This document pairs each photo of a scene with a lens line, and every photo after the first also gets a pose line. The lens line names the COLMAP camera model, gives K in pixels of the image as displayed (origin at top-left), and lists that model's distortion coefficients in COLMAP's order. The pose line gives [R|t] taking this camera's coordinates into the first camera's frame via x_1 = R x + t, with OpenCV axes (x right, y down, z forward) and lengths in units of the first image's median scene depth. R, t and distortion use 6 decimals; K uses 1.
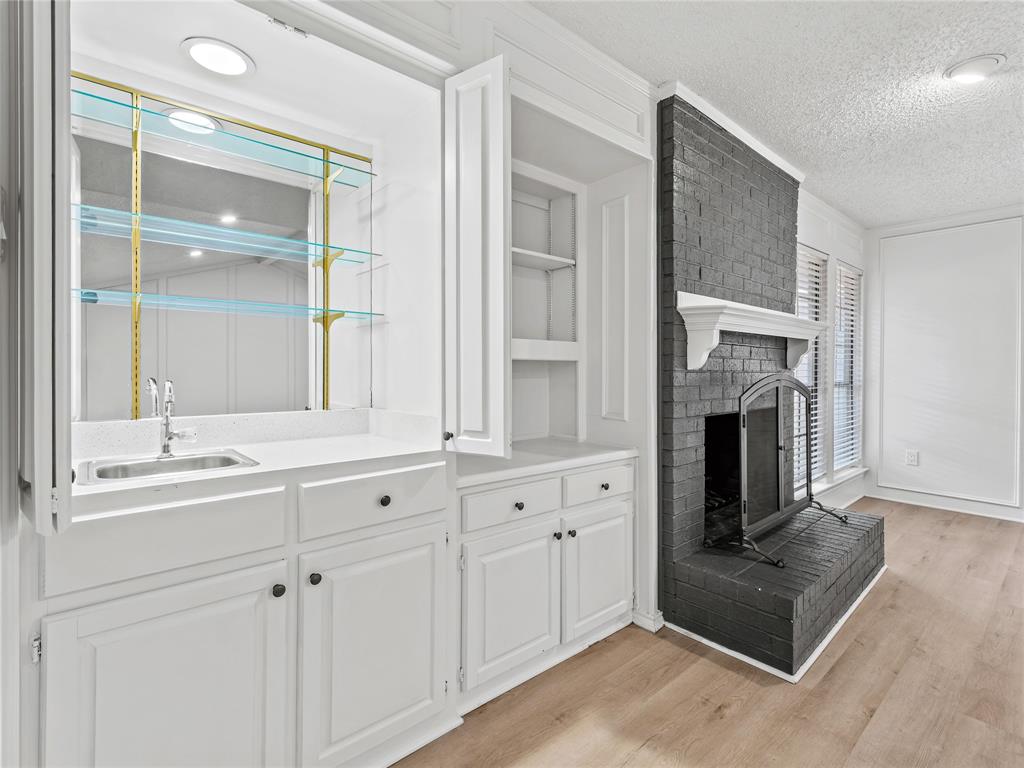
lens RADIAL K [[484.6, 0, 511.5], [0, 484.6, 377.1], [0, 0, 1]] dist [-0.001336, -0.000128]
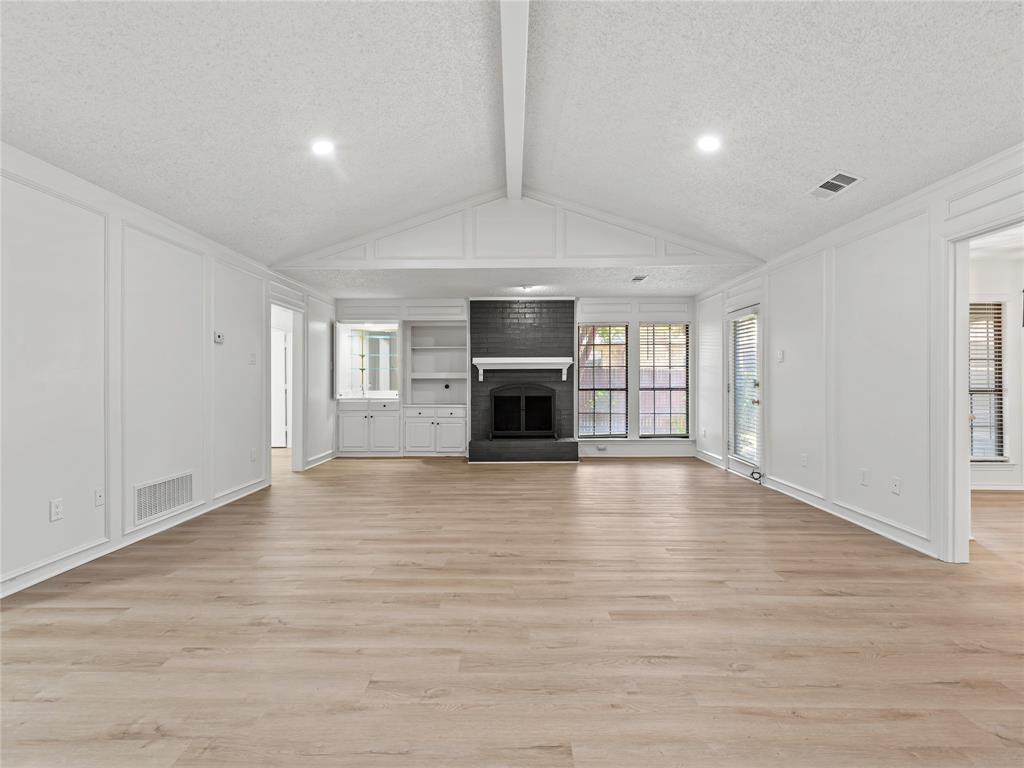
lens RADIAL K [[484.6, 0, 510.4], [0, 484.6, 382.3], [0, 0, 1]] dist [-0.001336, -0.000128]
pose [[0.752007, 0.001297, -0.659154, 2.719550], [-0.004905, 0.999981, -0.003628, 0.006241], [0.659137, 0.005962, 0.751999, -1.328771]]
